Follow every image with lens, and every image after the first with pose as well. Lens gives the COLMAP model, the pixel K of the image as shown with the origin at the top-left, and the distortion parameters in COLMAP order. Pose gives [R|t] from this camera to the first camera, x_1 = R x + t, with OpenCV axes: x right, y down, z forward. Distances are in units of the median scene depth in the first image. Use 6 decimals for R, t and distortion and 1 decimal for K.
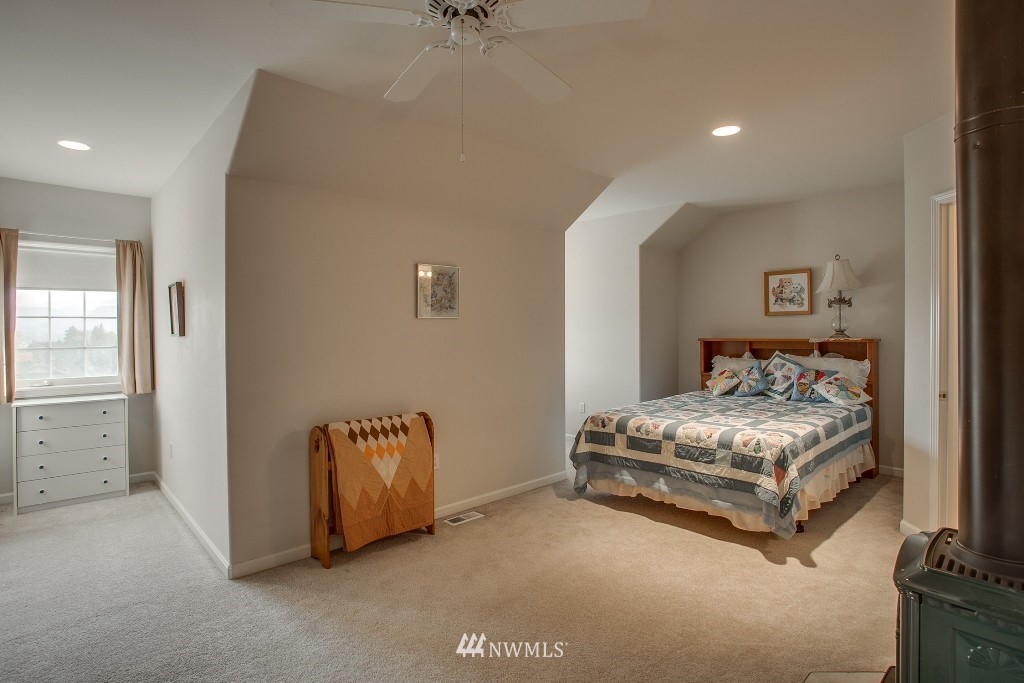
lens RADIAL K [[514.3, 0, 510.9], [0, 514.3, 333.1], [0, 0, 1]] dist [-0.077270, 0.032257]
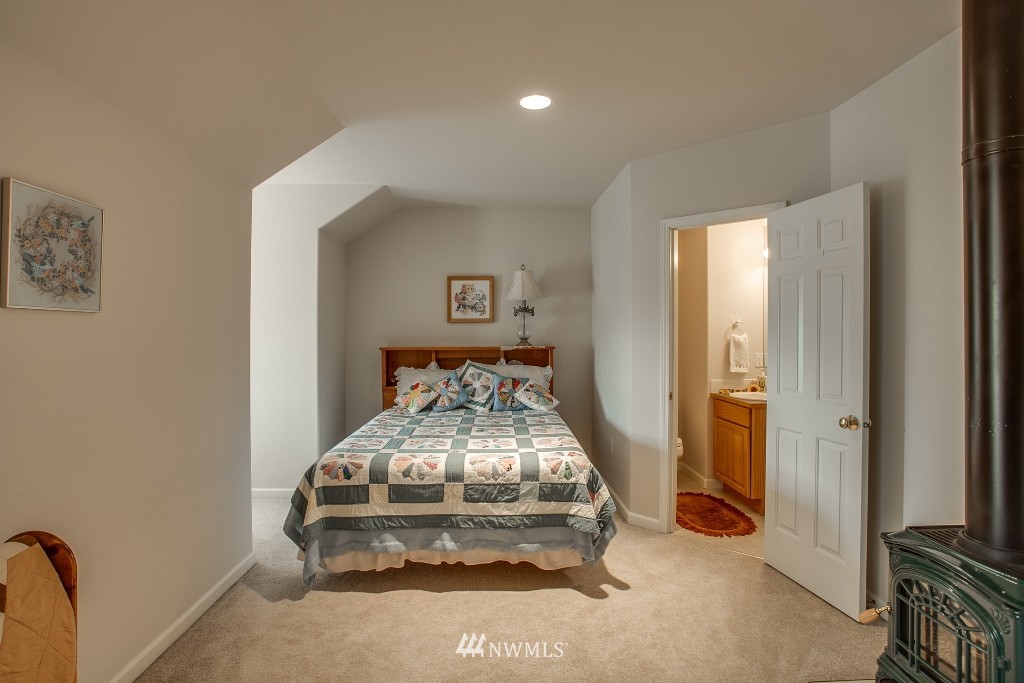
lens RADIAL K [[514.3, 0, 510.9], [0, 514.3, 333.1], [0, 0, 1]] dist [-0.077270, 0.032257]
pose [[0.655582, 0.008838, 0.755073, -0.195453], [0.002114, 0.999906, -0.013540, -0.002262], [-0.755121, 0.010473, 0.655501, 0.388511]]
